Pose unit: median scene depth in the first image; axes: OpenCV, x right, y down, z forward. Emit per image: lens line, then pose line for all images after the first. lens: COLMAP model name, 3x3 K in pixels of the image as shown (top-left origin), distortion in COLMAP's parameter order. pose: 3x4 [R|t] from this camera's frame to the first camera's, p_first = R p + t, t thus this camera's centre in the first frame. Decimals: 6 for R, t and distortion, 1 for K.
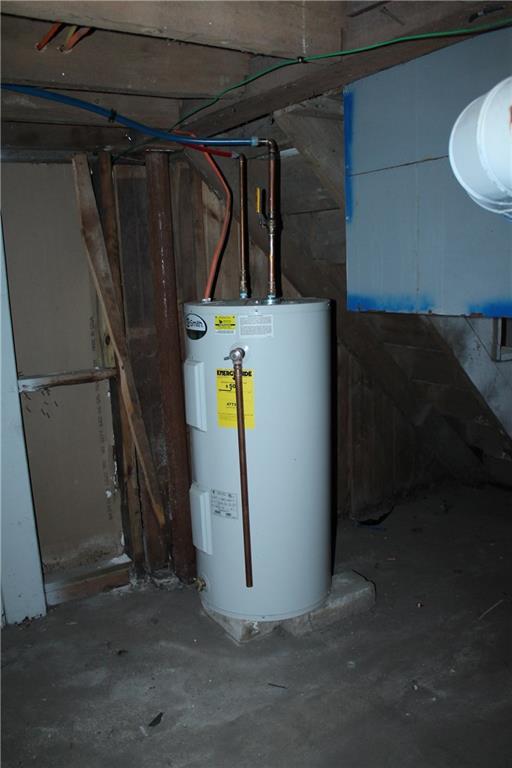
lens RADIAL K [[643.3, 0, 256.0], [0, 643.3, 384.0], [0, 0, 1]] dist [-0.159503, 0.149912]
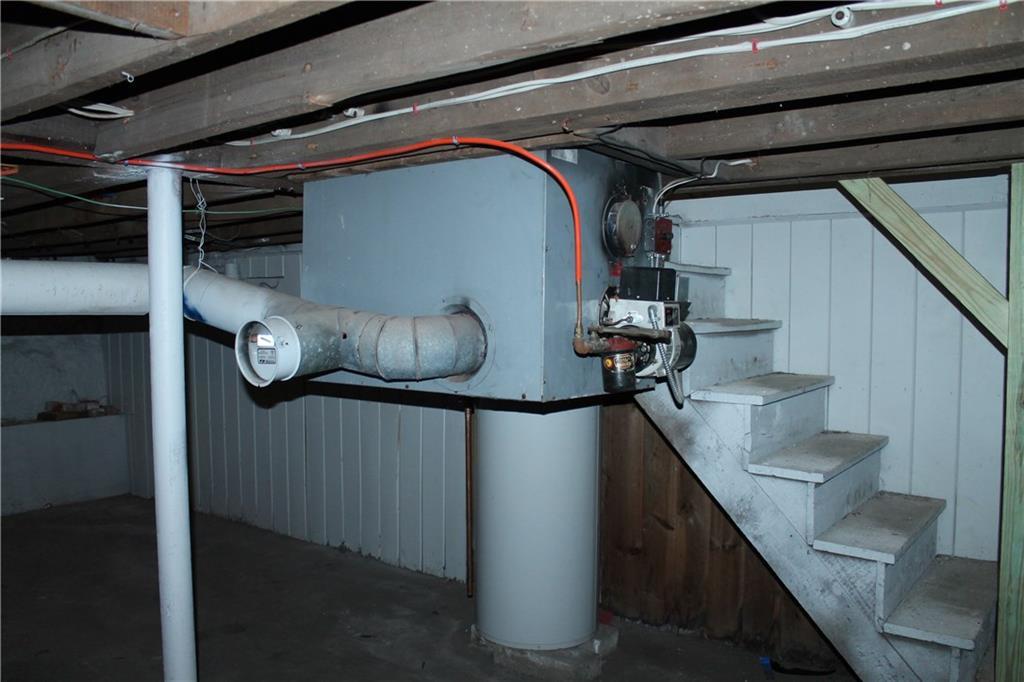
lens RADIAL K [[857.7, 0, 512.5], [0, 857.7, 349.9], [0, 0, 1]] dist [-0.159503, 0.149912]
pose [[0.356736, 0.089943, -0.929865, 1.515969], [-0.196145, 0.980379, 0.019580, -0.181957], [0.913382, 0.175403, 0.367379, 0.431490]]
